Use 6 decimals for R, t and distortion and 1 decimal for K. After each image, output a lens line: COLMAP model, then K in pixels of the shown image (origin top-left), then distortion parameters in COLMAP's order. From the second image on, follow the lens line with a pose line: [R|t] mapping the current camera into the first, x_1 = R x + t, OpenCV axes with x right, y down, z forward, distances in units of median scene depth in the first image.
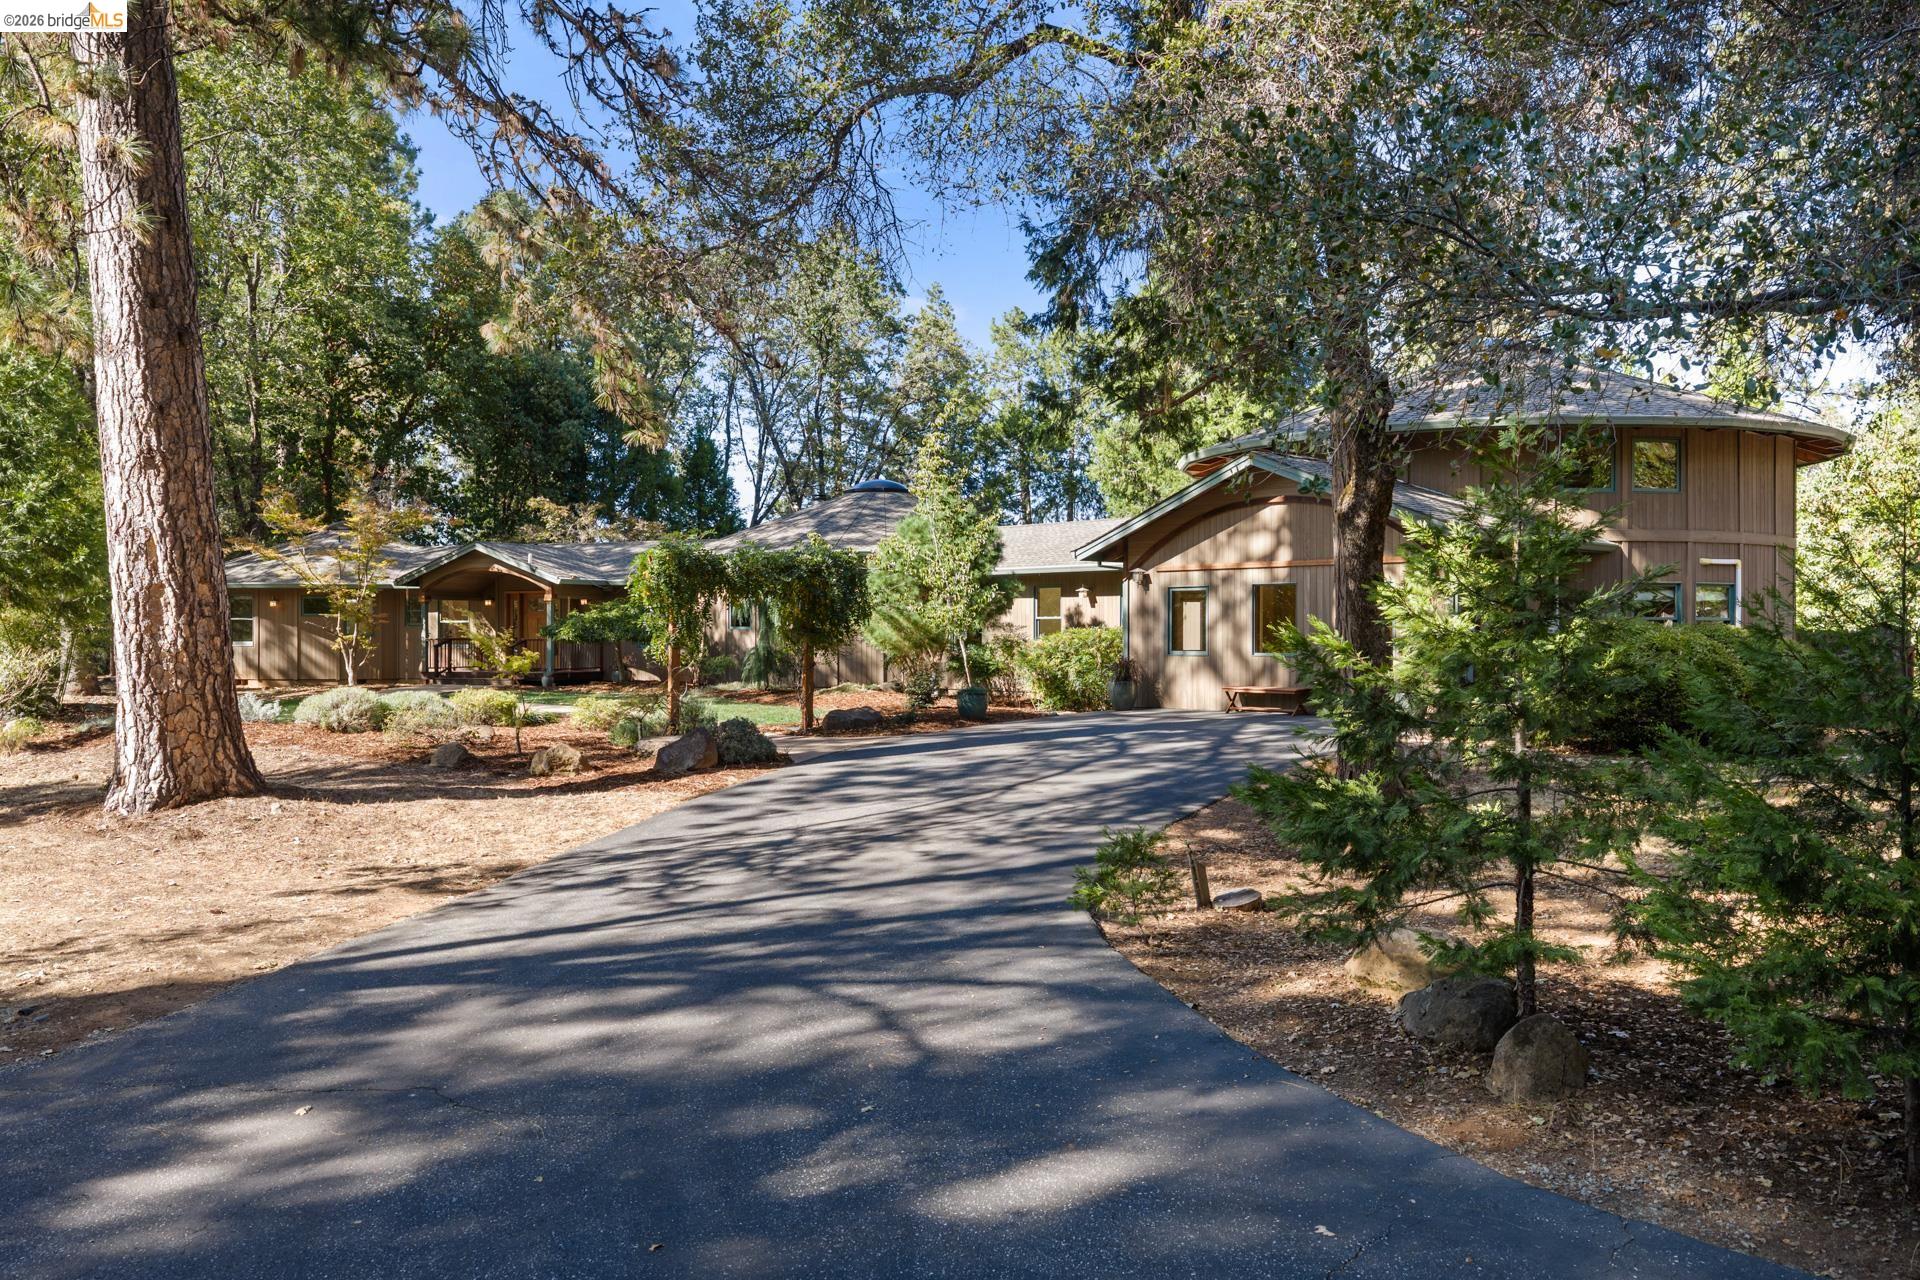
lens RADIAL K [[1569.5, 0, 971.3], [0, 1569.5, 646.1], [0, 0, 1]] dist [0.032803, -0.080763]
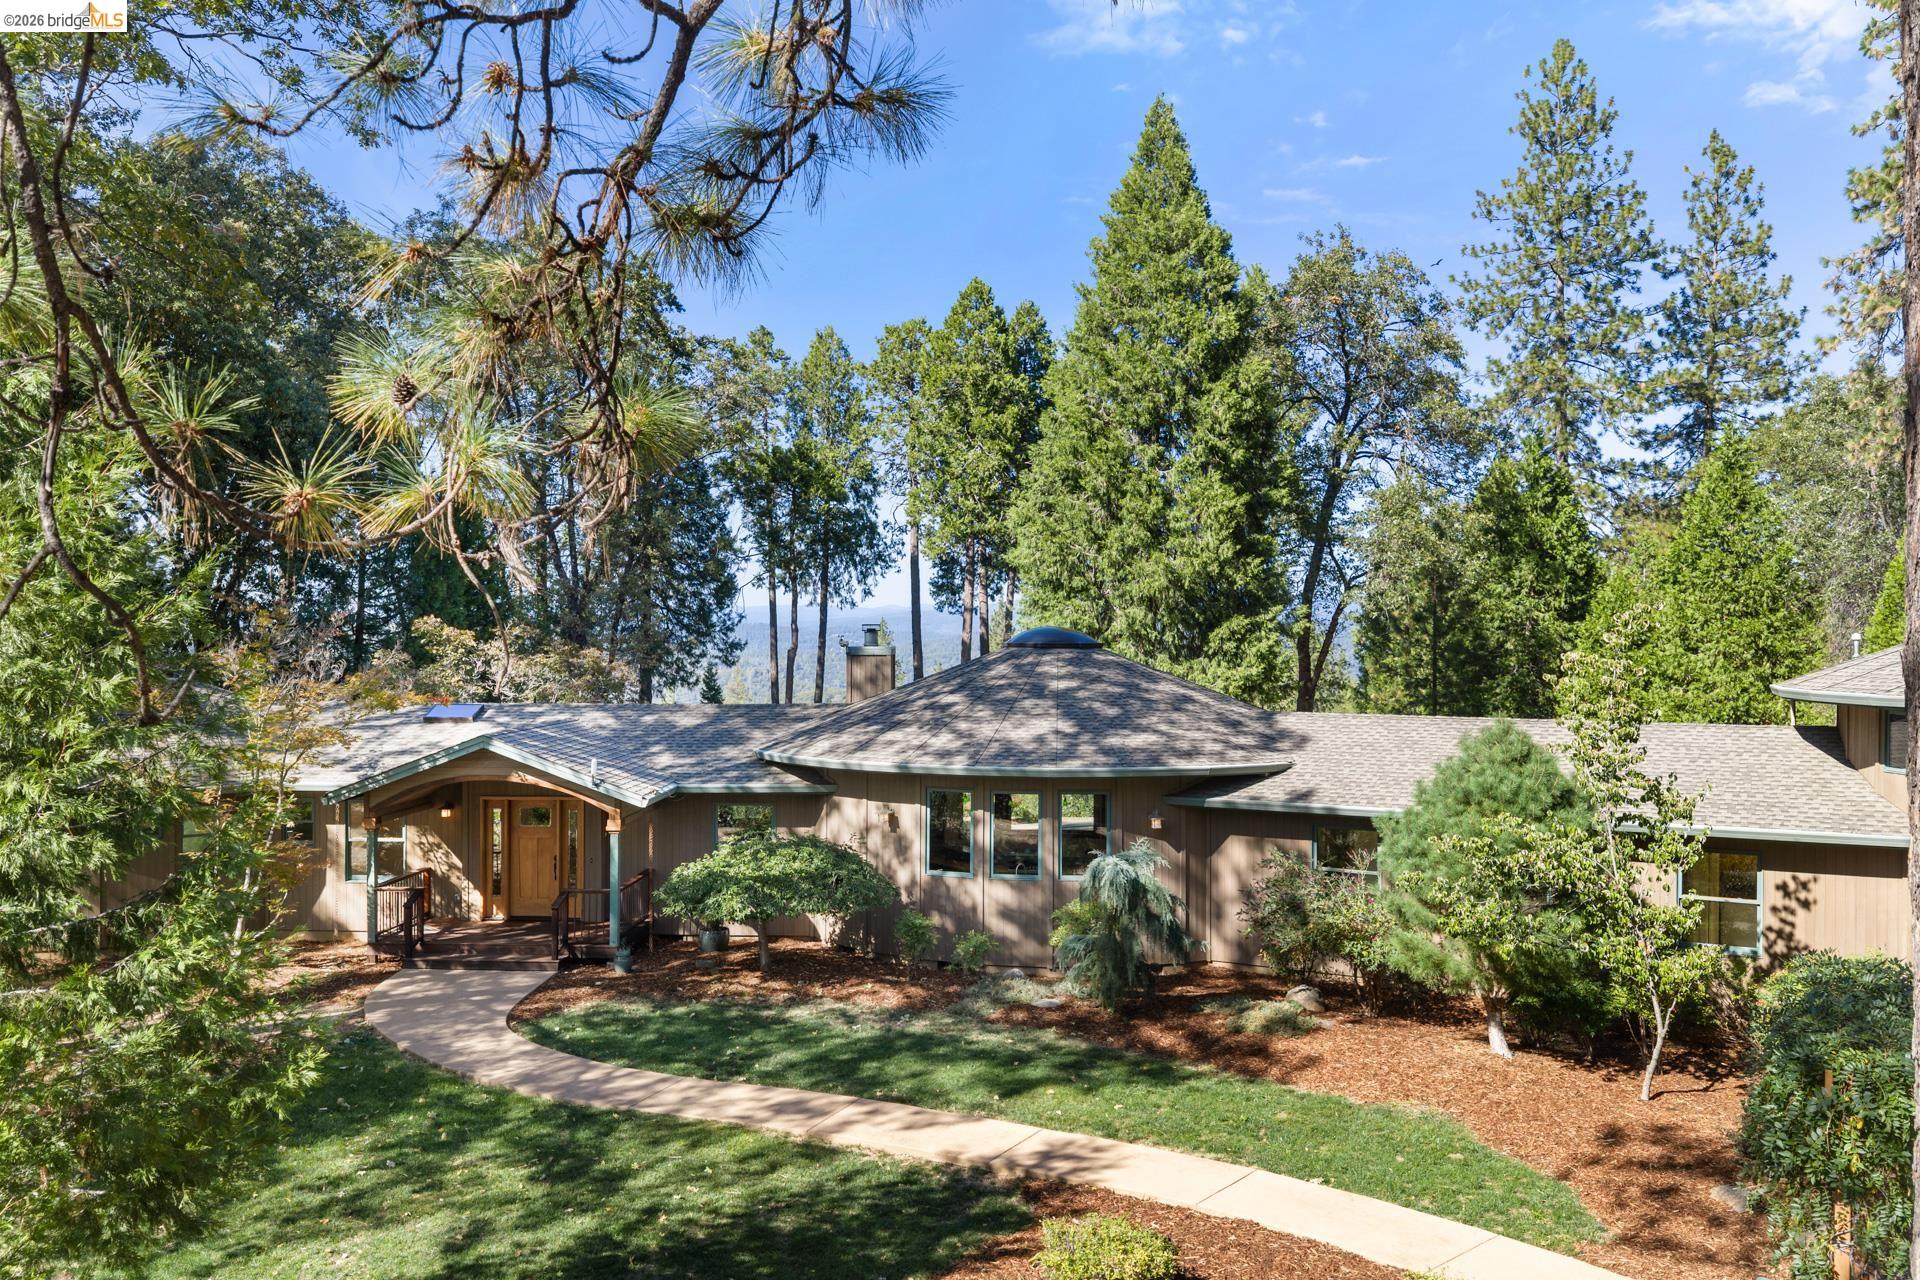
lens RADIAL K [[1569.5, 0, 971.3], [0, 1569.5, 646.1], [0, 0, 1]] dist [0.032803, -0.080763]
pose [[0.948378, 0.000319, 0.317143, -0.319863], [-0.000648, 0.999999, 0.000933, -0.099025], [-0.317143, -0.001090, 0.948377, 0.348262]]
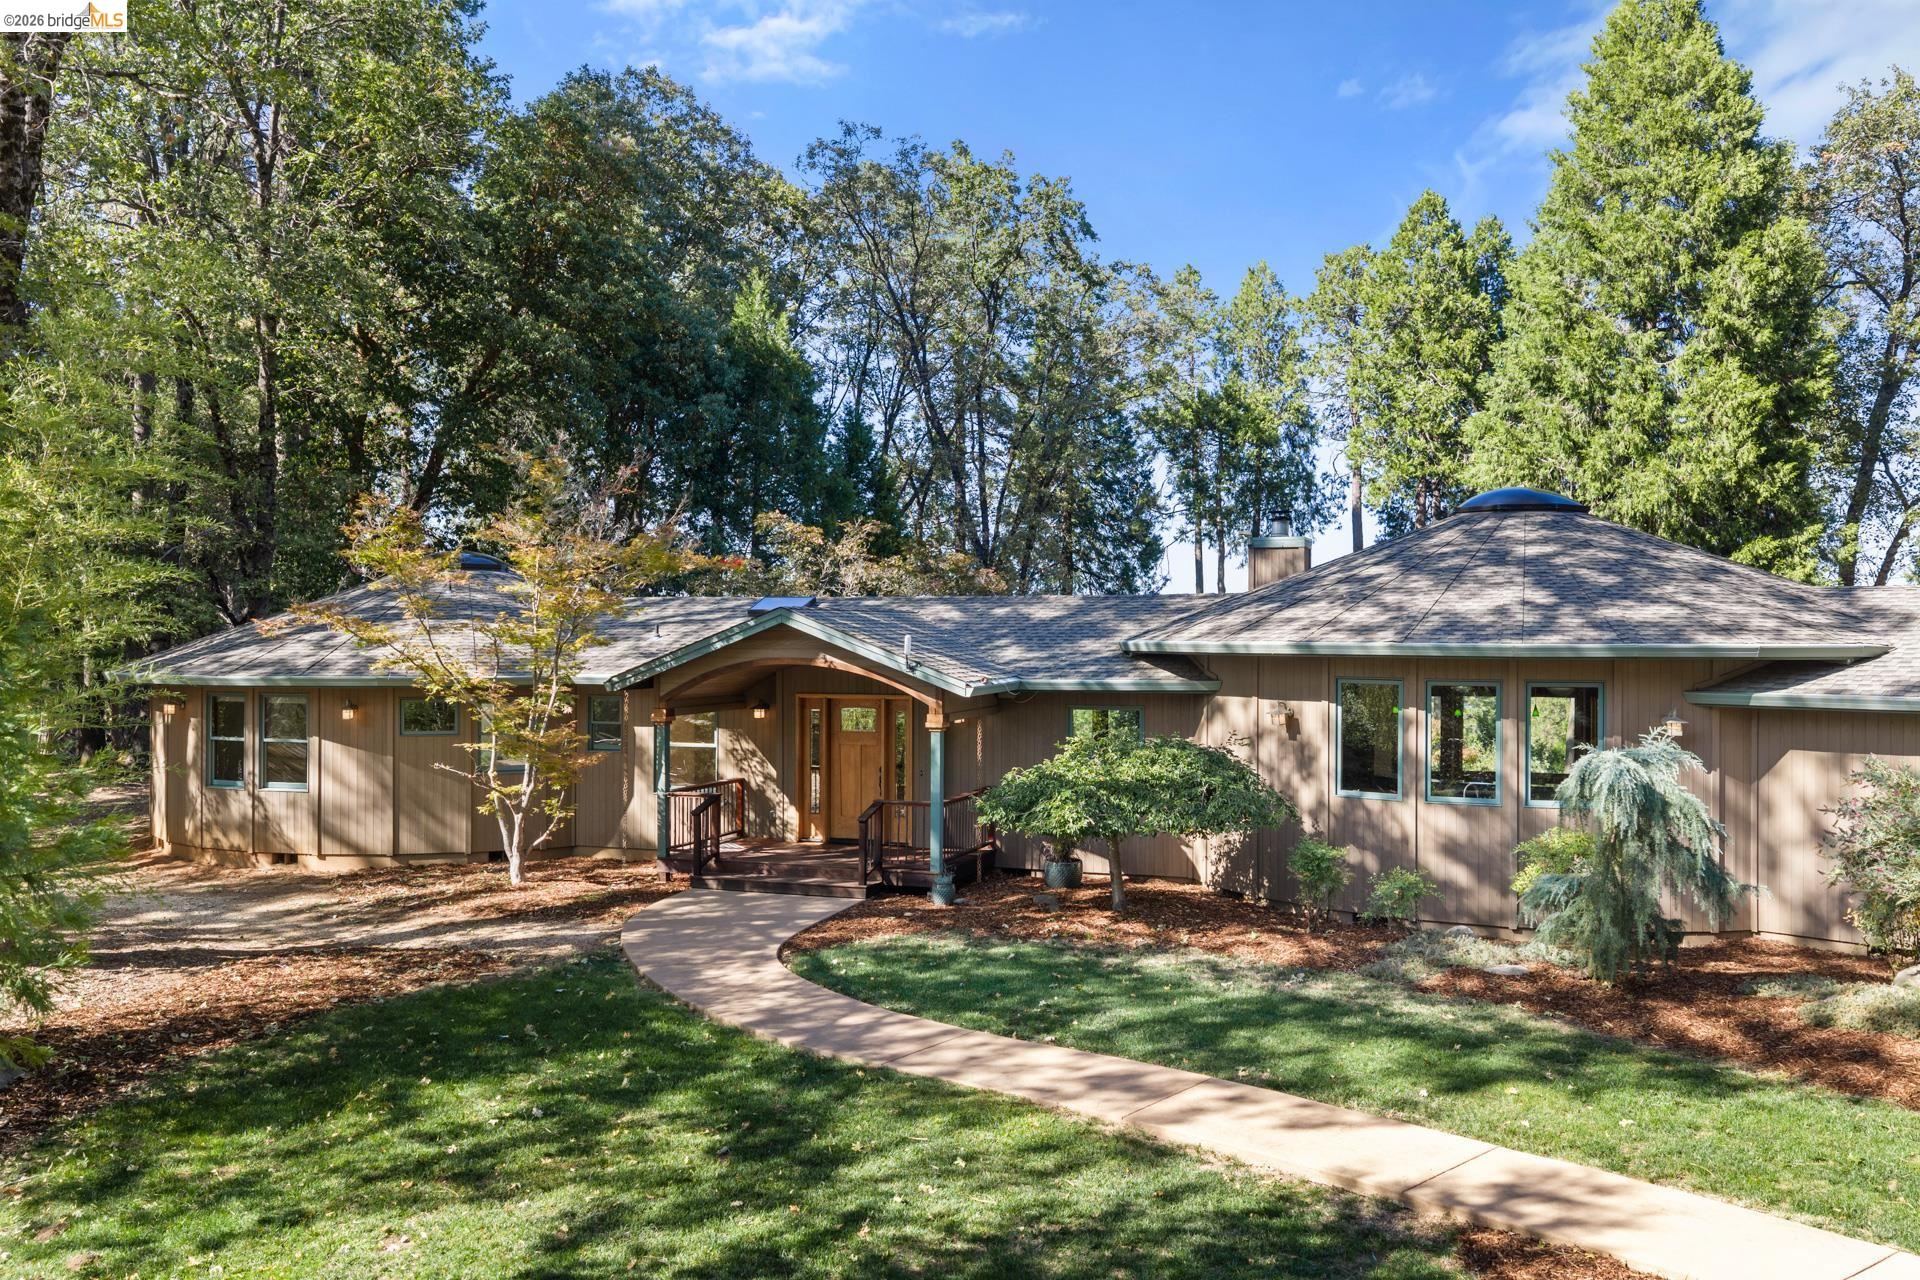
lens RADIAL K [[1569.5, 0, 971.3], [0, 1569.5, 646.1], [0, 0, 1]] dist [0.032803, -0.080763]
pose [[0.999225, 0.001047, 0.039341, -0.266510], [-0.001066, 0.999999, 0.000466, -0.052866], [-0.039341, -0.000507, 0.999226, 0.483135]]
